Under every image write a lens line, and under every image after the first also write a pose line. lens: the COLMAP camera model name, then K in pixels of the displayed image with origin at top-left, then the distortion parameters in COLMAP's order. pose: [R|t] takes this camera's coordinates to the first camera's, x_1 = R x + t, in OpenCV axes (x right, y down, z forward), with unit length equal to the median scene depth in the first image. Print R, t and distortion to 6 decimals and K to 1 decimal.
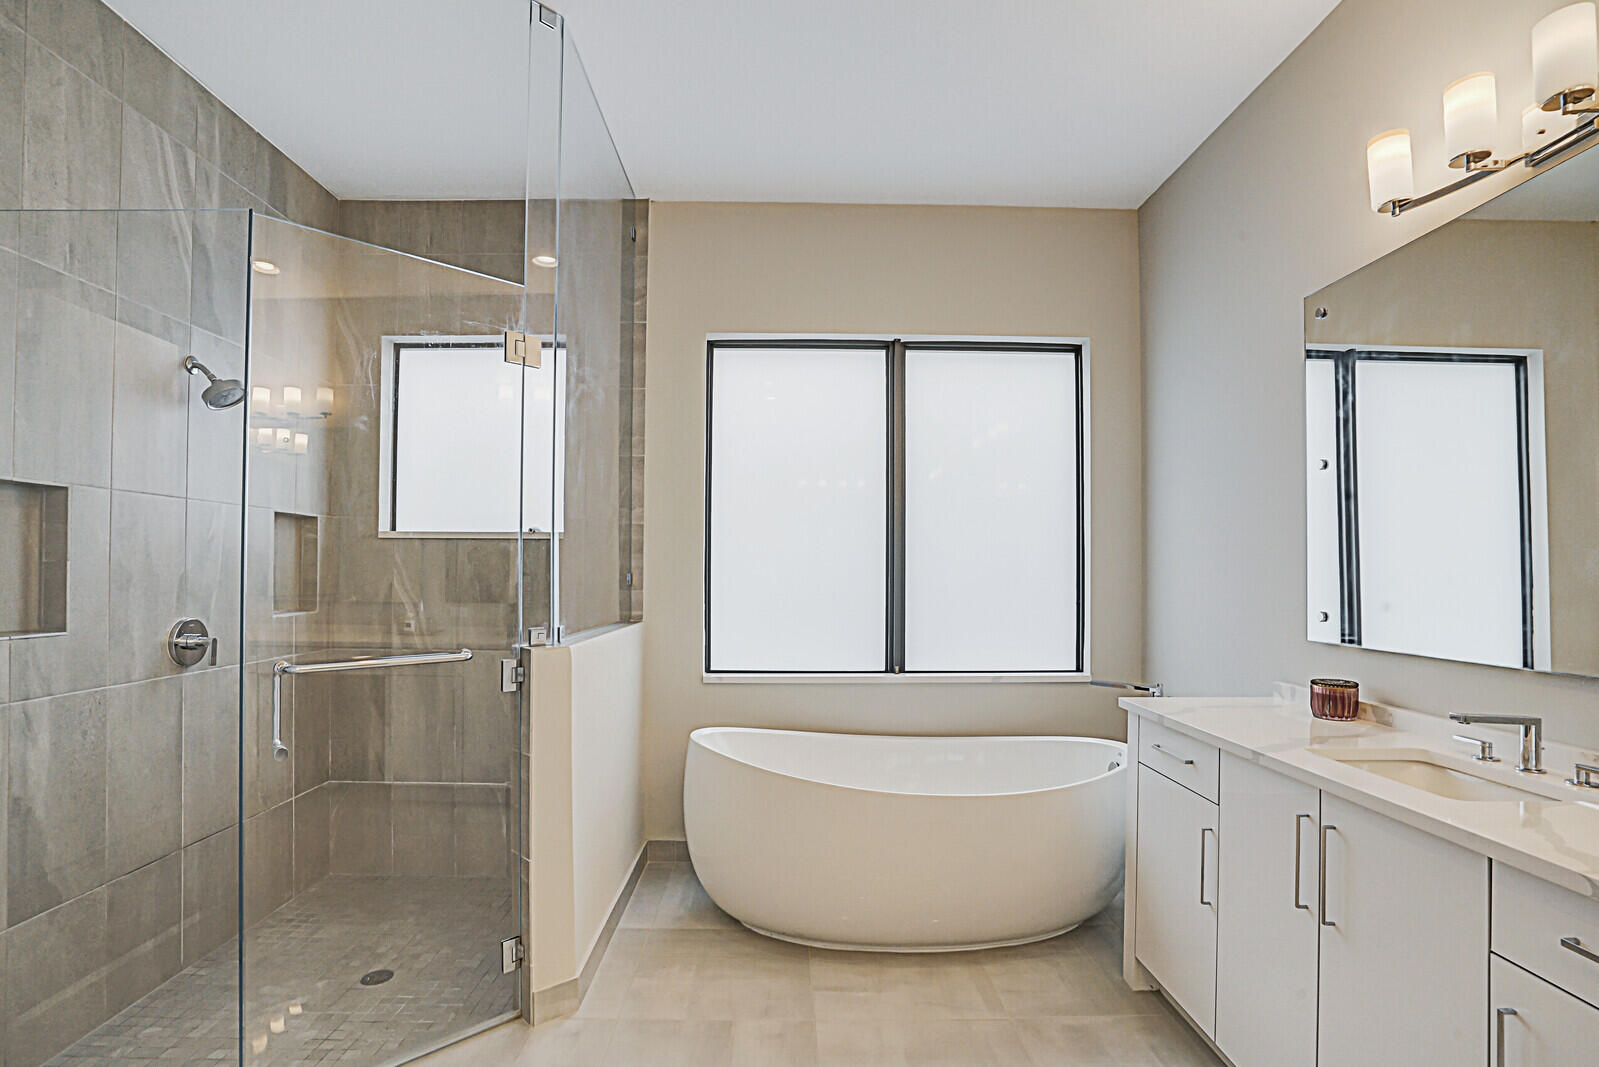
lens RADIAL K [[761.8, 0, 804.0], [0, 761.8, 564.3], [0, 0, 1]] dist [-0.001216, 0.021194]
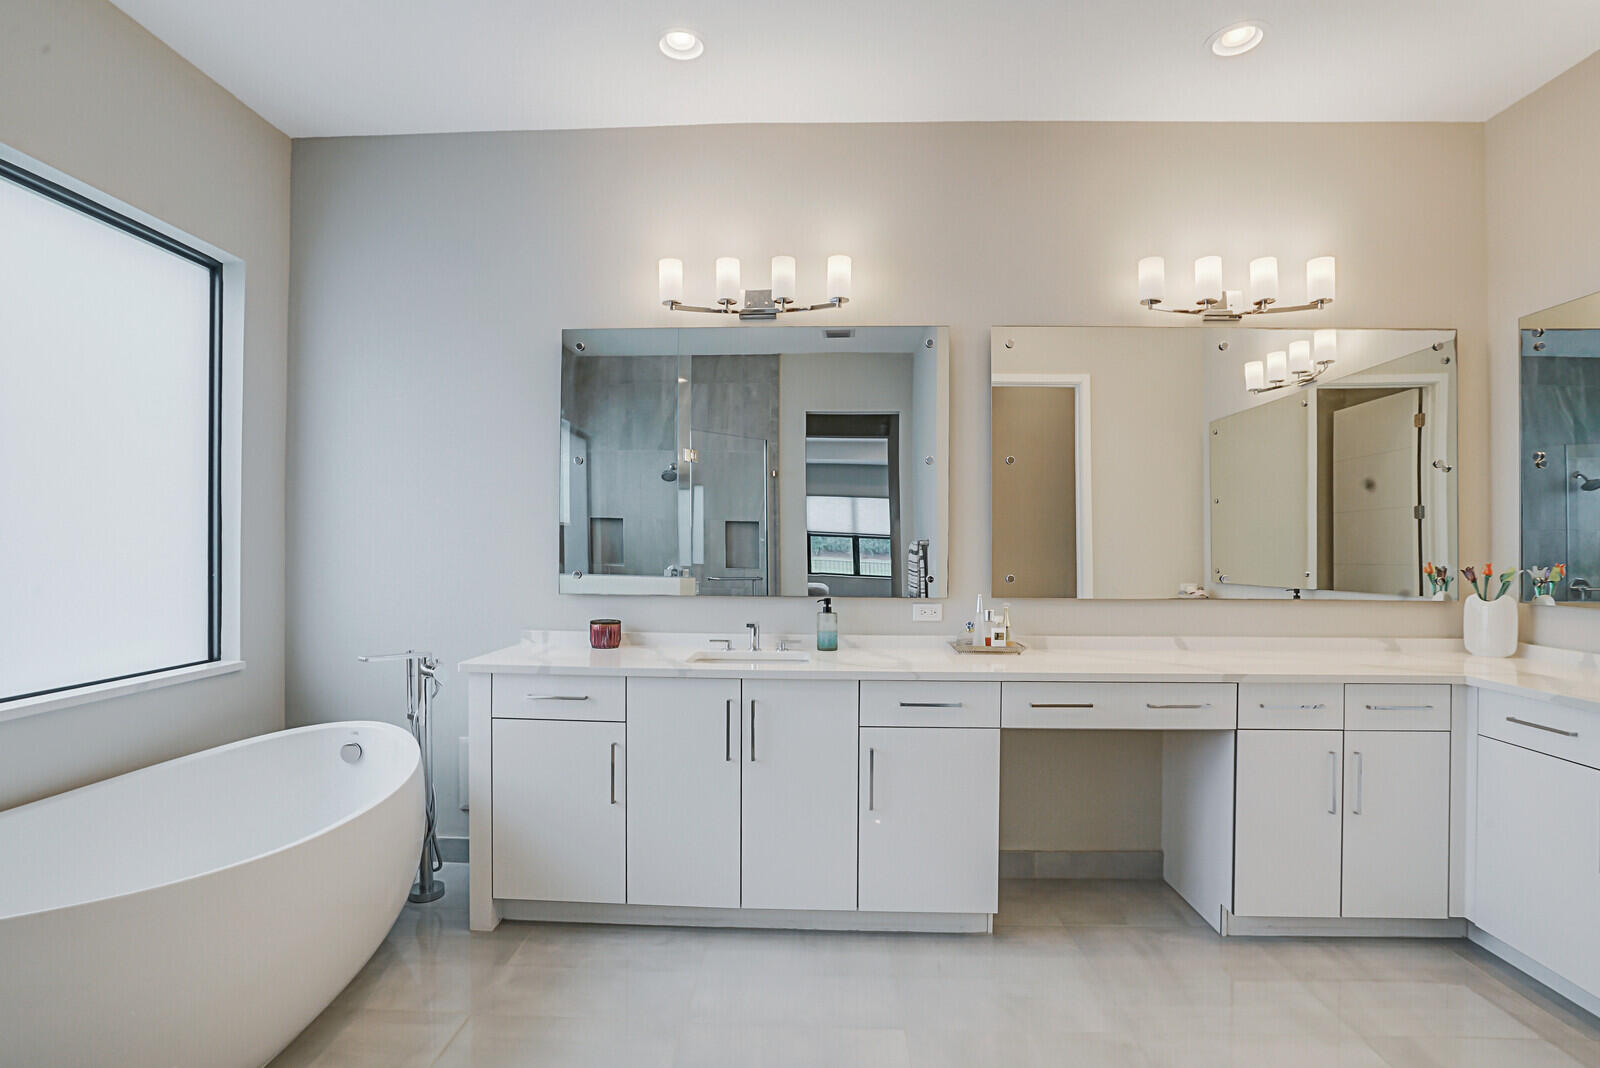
lens RADIAL K [[750.0, 0, 784.4], [0, 750.0, 538.2], [0, 0, 1]] dist [-0.055502, 0.020165]
pose [[0.101471, 0.003009, 0.994834, -0.599690], [-0.016531, 0.999862, -0.001338, 0.001067], [-0.994701, -0.016310, 0.101507, 0.539611]]
